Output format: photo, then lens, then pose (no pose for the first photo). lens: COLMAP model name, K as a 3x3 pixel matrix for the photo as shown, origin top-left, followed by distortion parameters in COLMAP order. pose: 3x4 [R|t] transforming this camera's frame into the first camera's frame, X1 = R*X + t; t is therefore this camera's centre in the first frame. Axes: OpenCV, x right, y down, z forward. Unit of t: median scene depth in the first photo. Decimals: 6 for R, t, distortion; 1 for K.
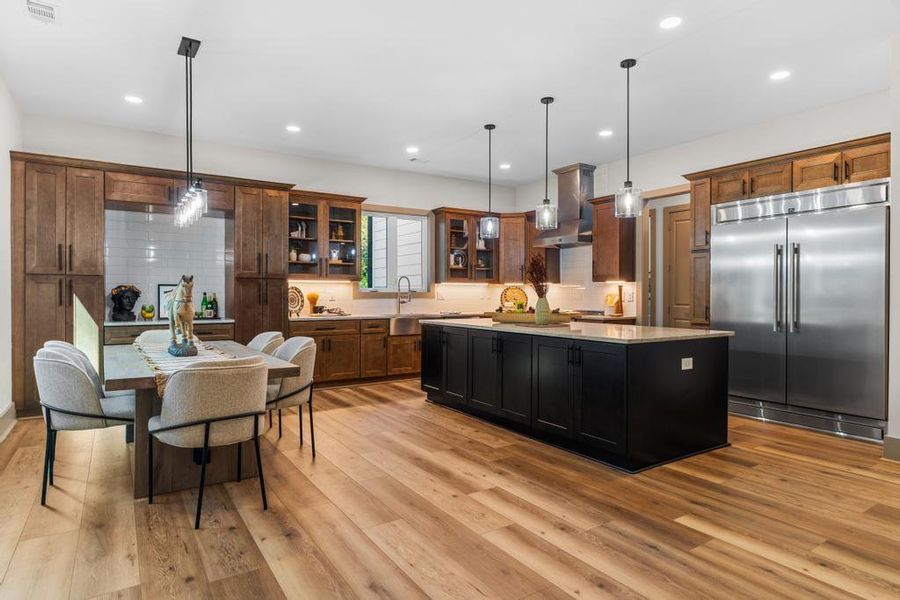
lens RADIAL K [[512.2, 0, 450.1], [0, 512.2, 293.6], [0, 0, 1]] dist [0.000738, 0.000296]
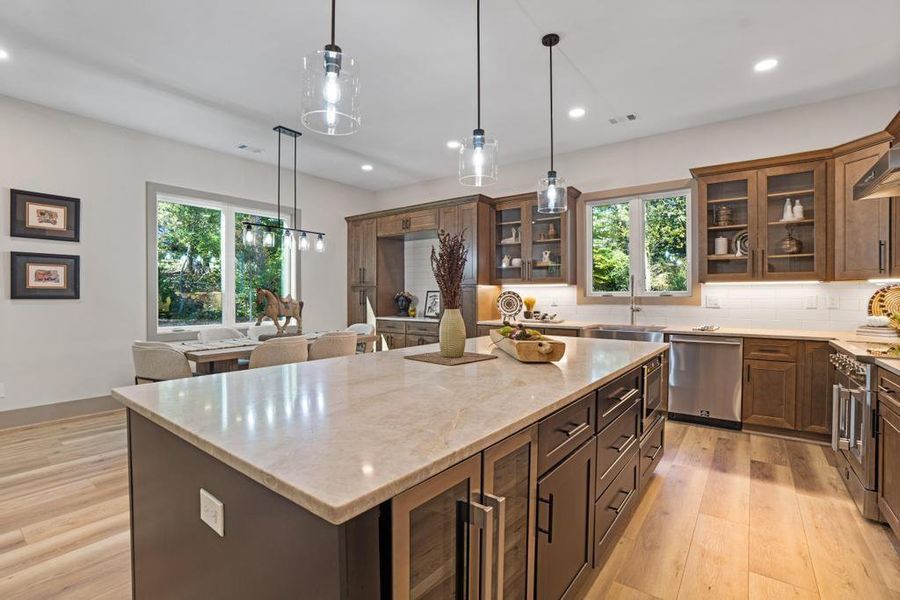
lens RADIAL K [[418.4, 0, 450.0], [0, 418.4, 300.0], [0, 0, 1]] dist [-0.065309, 0.024524]
pose [[0.337880, 0.008455, -0.941151, 0.484828], [0.000480, 0.999958, 0.009155, -0.004570], [0.941189, -0.003546, 0.337862, 0.665668]]
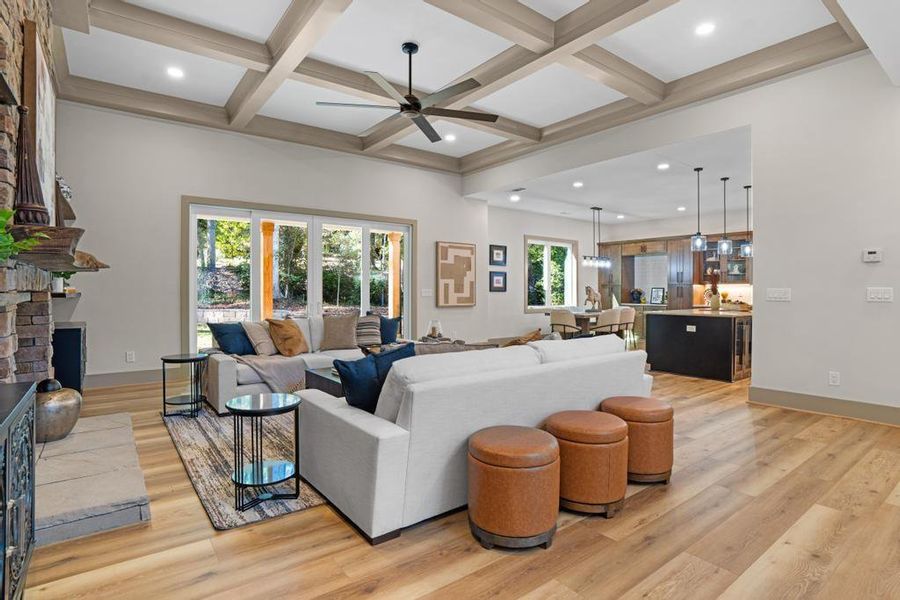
lens RADIAL K [[459.2, 0, 452.5], [0, 459.2, 294.4], [0, 0, 1]] dist [-0.048239, 0.001239]
pose [[0.071583, 0.004337, -0.997425, 1.308345], [-0.002288, 0.999989, 0.004184, 0.002822], [0.997432, 0.001983, 0.071592, -0.005784]]
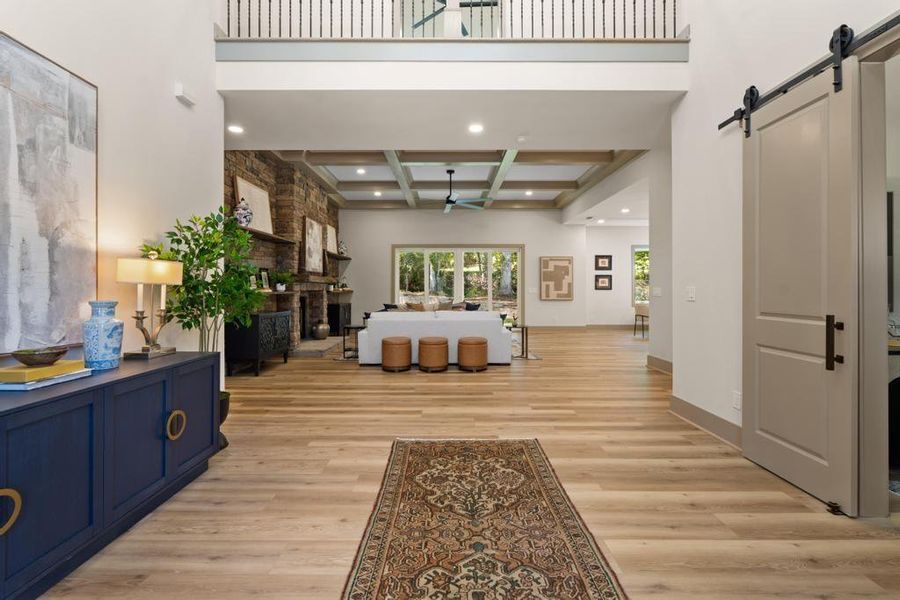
lens RADIAL K [[412.6, 0, 449.9], [0, 412.6, 288.4], [0, 0, 1]] dist [0.000393, 0.001078]
pose [[-0.547597, -0.001770, -0.836740, 1.731043], [-0.000178, 0.999998, -0.001999, -0.003206], [0.836742, -0.000945, -0.547596, 0.745890]]
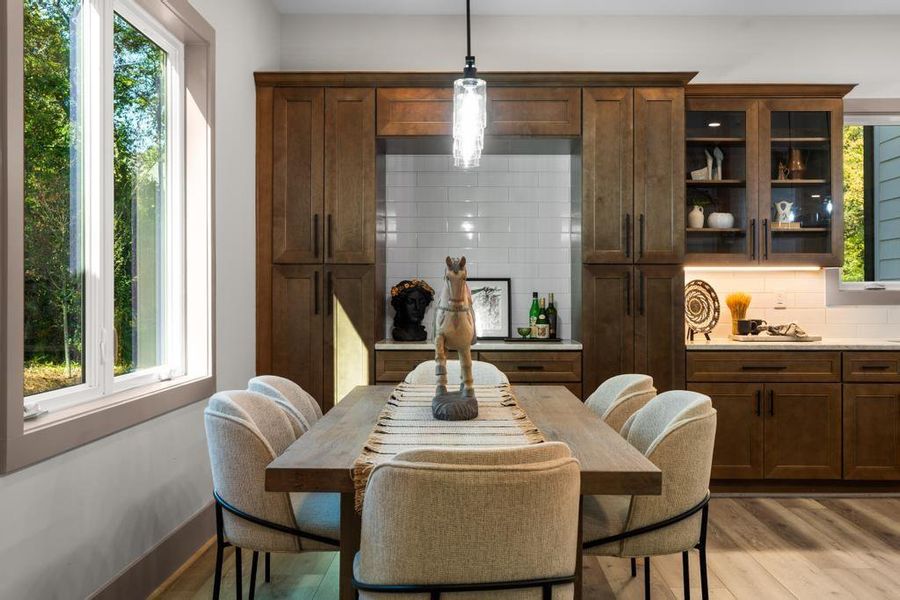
lens RADIAL K [[896.9, 0, 467.0], [0, 896.9, 284.2], [0, 0, 1]] dist [0.010048, 0.005263]
pose [[0.833840, -0.007967, -0.551948, -0.013266], [0.001443, 0.999924, -0.012253, 0.000747], [0.552004, 0.009421, 0.833788, 0.165035]]
